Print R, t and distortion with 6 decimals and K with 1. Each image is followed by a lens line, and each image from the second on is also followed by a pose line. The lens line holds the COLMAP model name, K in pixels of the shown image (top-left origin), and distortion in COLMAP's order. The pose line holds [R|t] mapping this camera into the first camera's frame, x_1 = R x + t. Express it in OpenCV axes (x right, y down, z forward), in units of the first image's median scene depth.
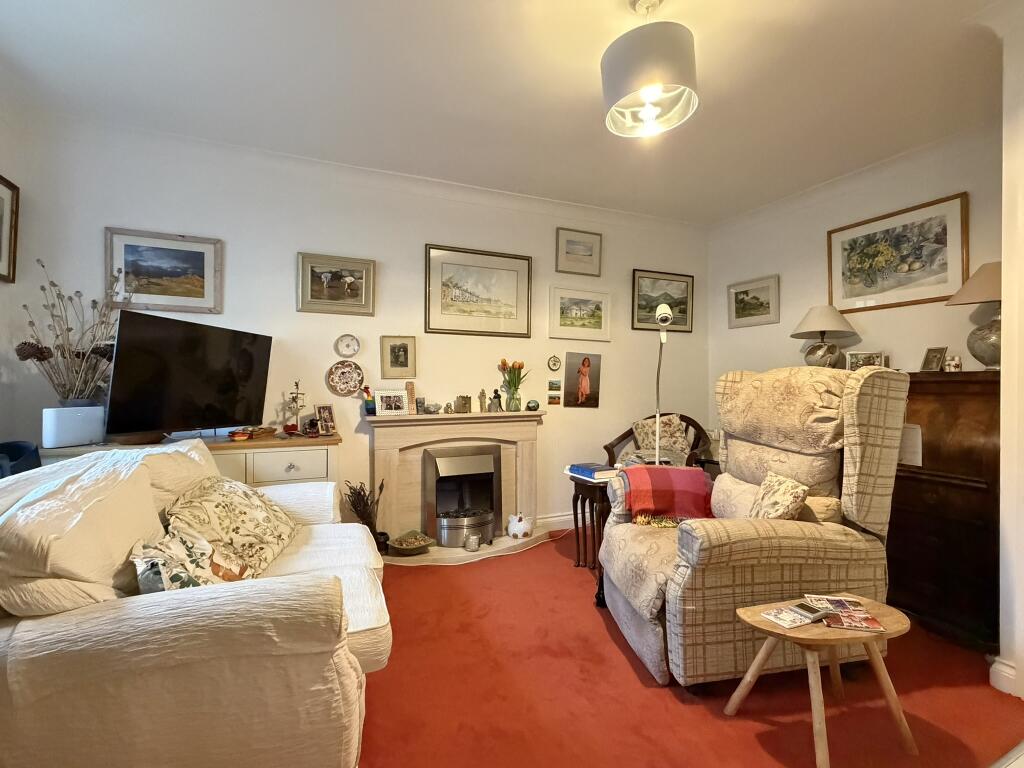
lens RADIAL K [[479.8, 0, 512.0], [0, 479.8, 384.0], [0, 0, 1]] dist [0.000052, -0.000541]
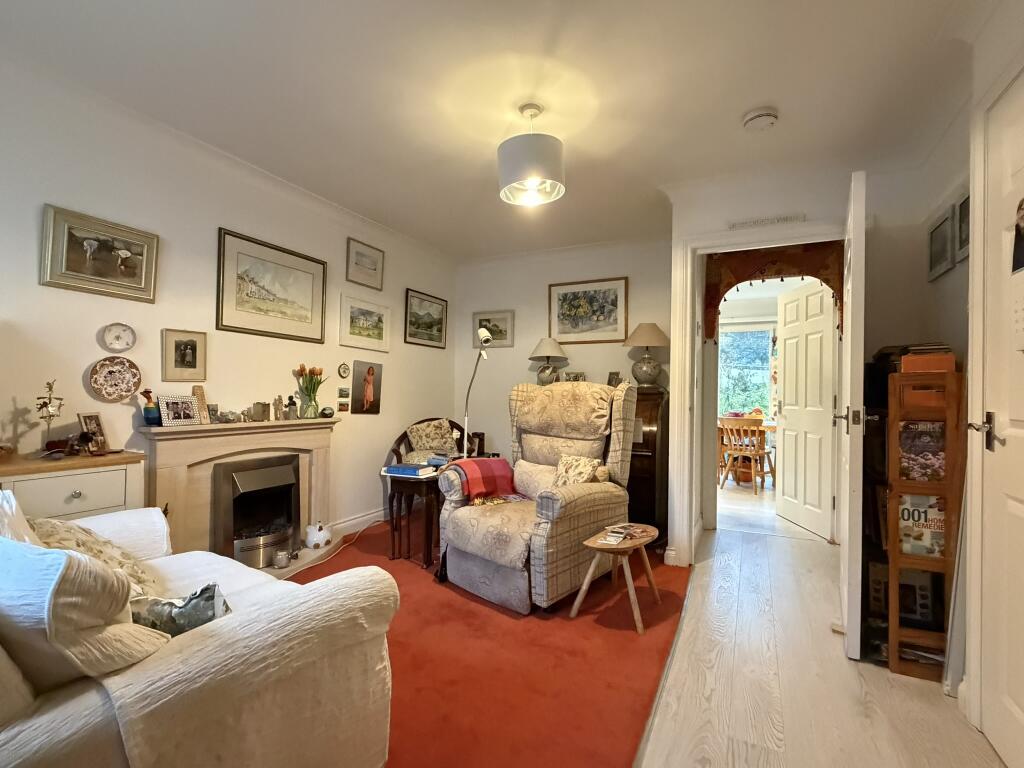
lens RADIAL K [[480.5, 0, 513.9], [0, 480.5, 392.3], [0, 0, 1]] dist [-0.001371, -0.000233]
pose [[0.770429, 0.014321, 0.637365, -0.341633], [-0.011948, 0.999896, -0.008025, 0.007536], [-0.637414, -0.001432, 0.770521, -0.010059]]
